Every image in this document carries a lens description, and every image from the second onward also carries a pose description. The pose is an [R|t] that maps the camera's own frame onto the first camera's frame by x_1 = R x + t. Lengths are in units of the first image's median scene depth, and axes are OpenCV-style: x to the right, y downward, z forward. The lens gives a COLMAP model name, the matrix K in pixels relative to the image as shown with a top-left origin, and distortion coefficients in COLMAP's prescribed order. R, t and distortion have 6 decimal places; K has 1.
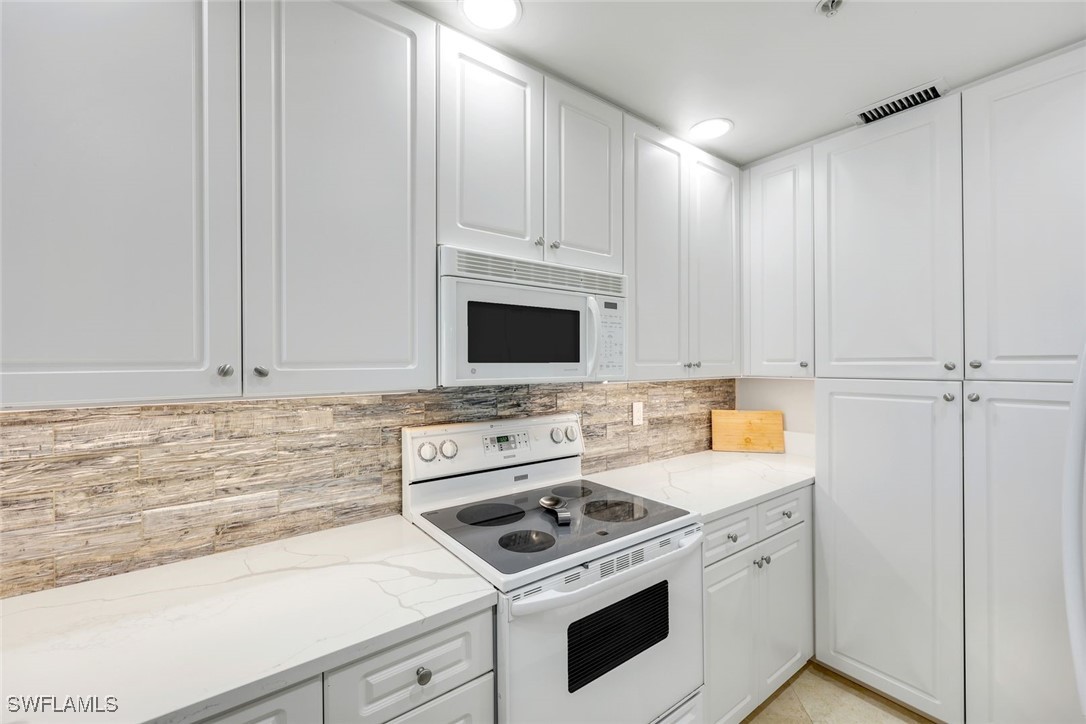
lens RADIAL K [[446.5, 0, 538.9], [0, 446.5, 360.0], [0, 0, 1]] dist [0.003303, -0.000462]
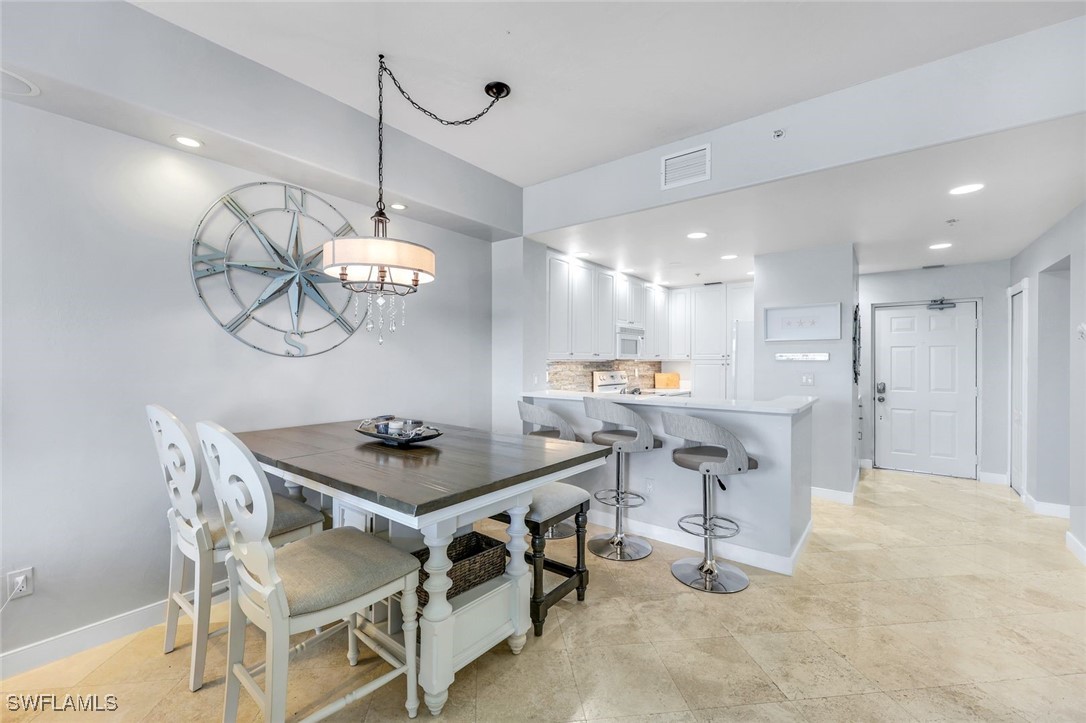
lens RADIAL K [[446.5, 0, 548.7], [0, 446.5, 356.9], [0, 0, 1]] dist [0.003303, -0.000462]
pose [[0.956740, 0.006972, 0.290861, -1.344357], [-0.004440, 0.999946, -0.009363, 0.055675], [-0.290910, 0.007666, 0.956720, -1.845350]]
